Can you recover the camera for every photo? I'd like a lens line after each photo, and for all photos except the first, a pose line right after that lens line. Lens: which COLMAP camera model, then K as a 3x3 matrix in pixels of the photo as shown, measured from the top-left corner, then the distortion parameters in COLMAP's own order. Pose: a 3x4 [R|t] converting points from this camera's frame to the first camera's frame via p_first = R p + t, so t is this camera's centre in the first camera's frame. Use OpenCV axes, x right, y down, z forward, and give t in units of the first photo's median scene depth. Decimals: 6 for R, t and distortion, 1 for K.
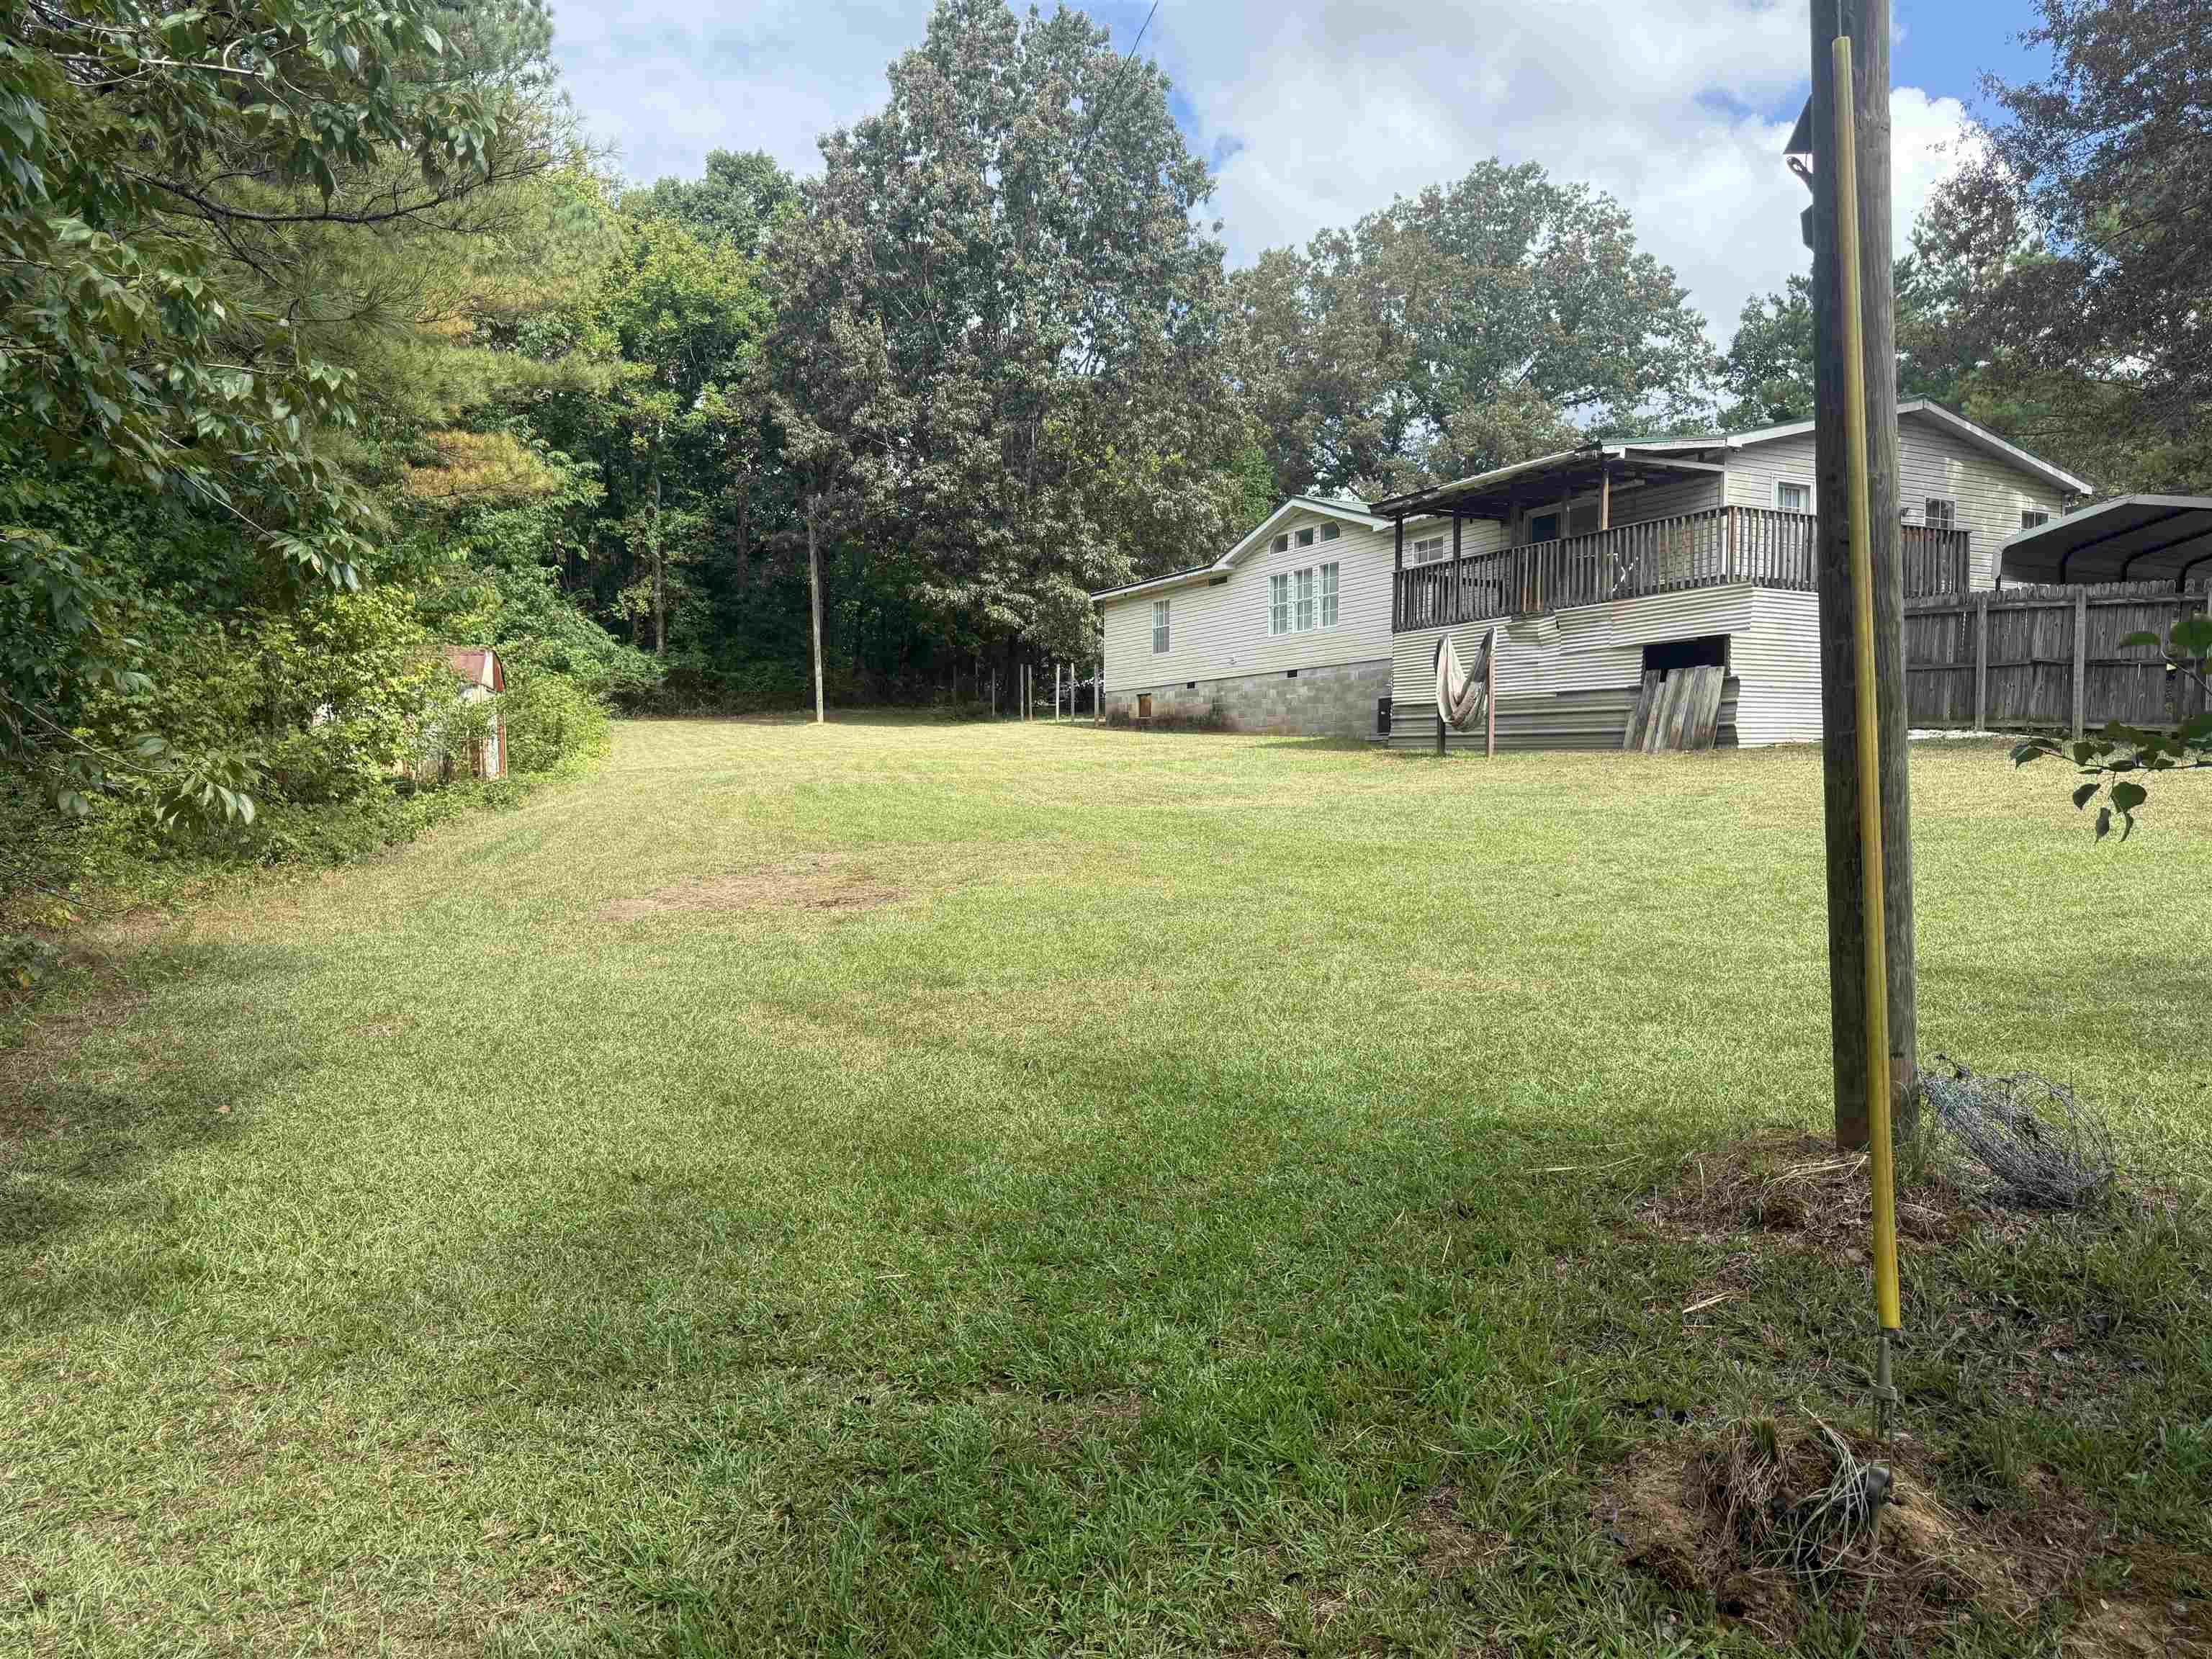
lens RADIAL K [[1561.2, 0, 1106.0], [0, 1561.2, 829.5], [0, 0, 1]] dist [0.051001, -0.002319]
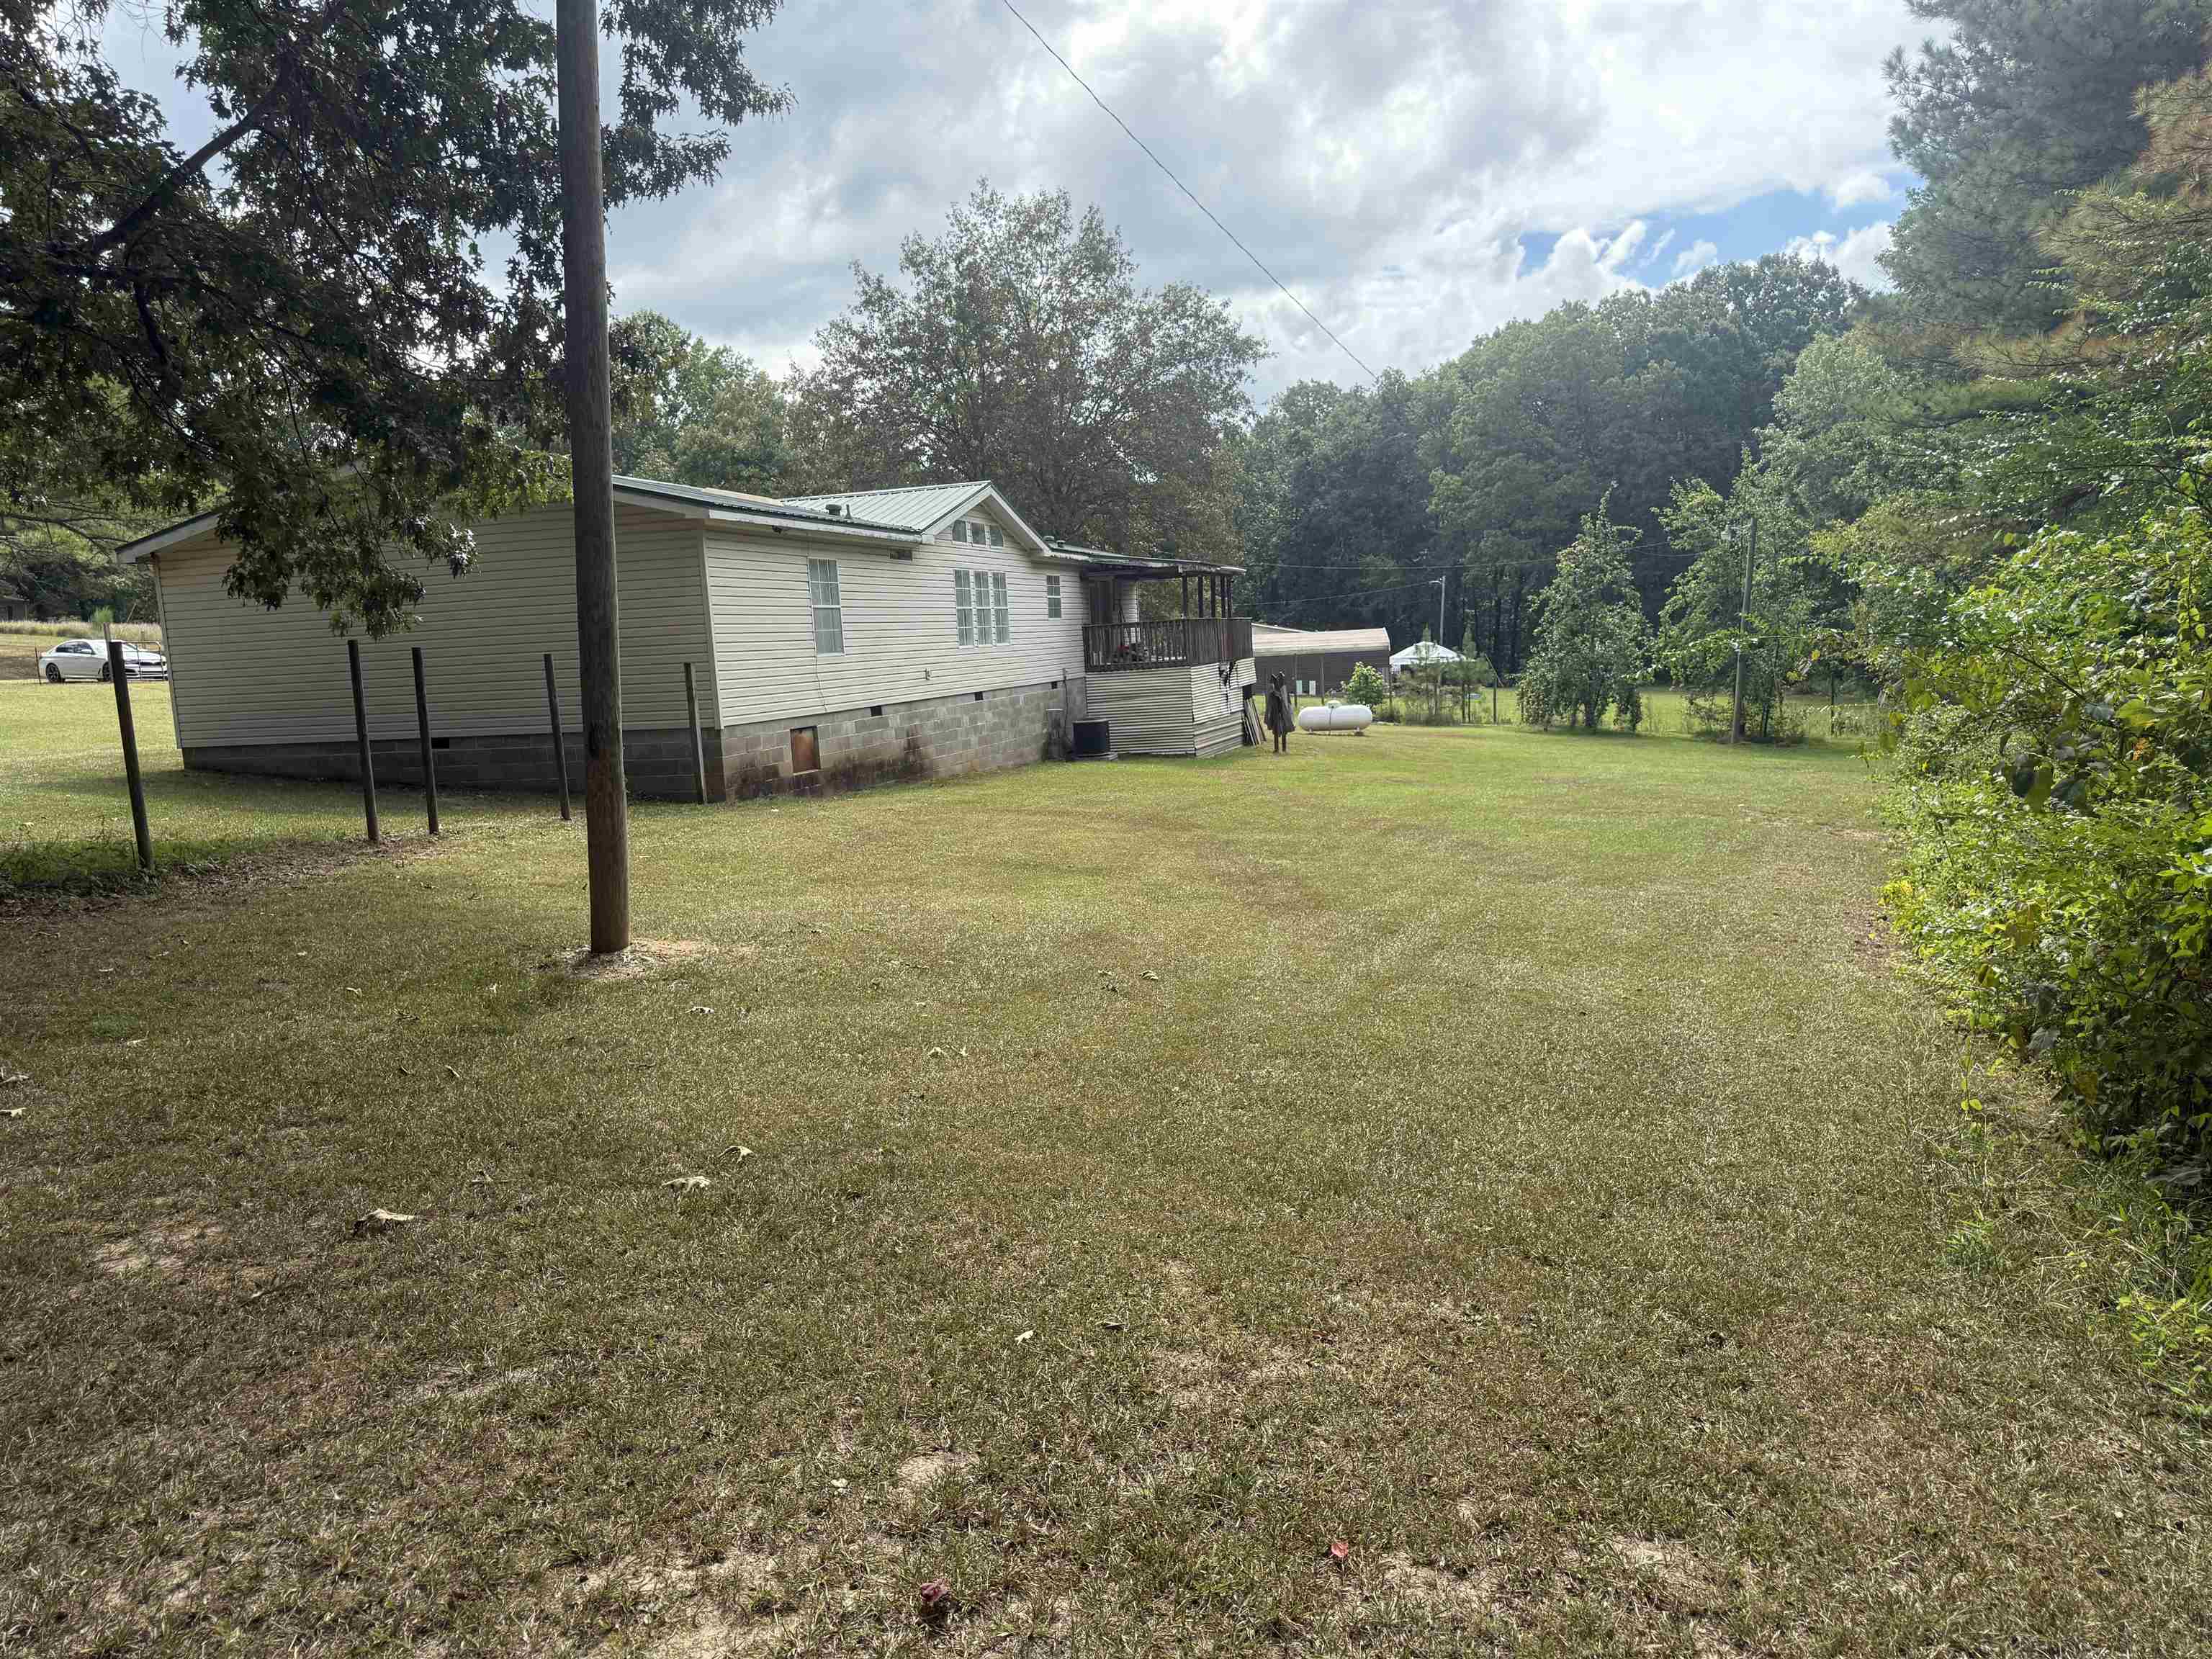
lens RADIAL K [[1561.2, 0, 1106.0], [0, 1561.2, 829.5], [0, 0, 1]] dist [0.051001, -0.002319]
pose [[-0.759485, -0.035731, 0.649543, -0.410092], [0.077633, 0.986376, 0.145034, -0.125819], [-0.645876, 0.160578, -0.746364, 1.378443]]
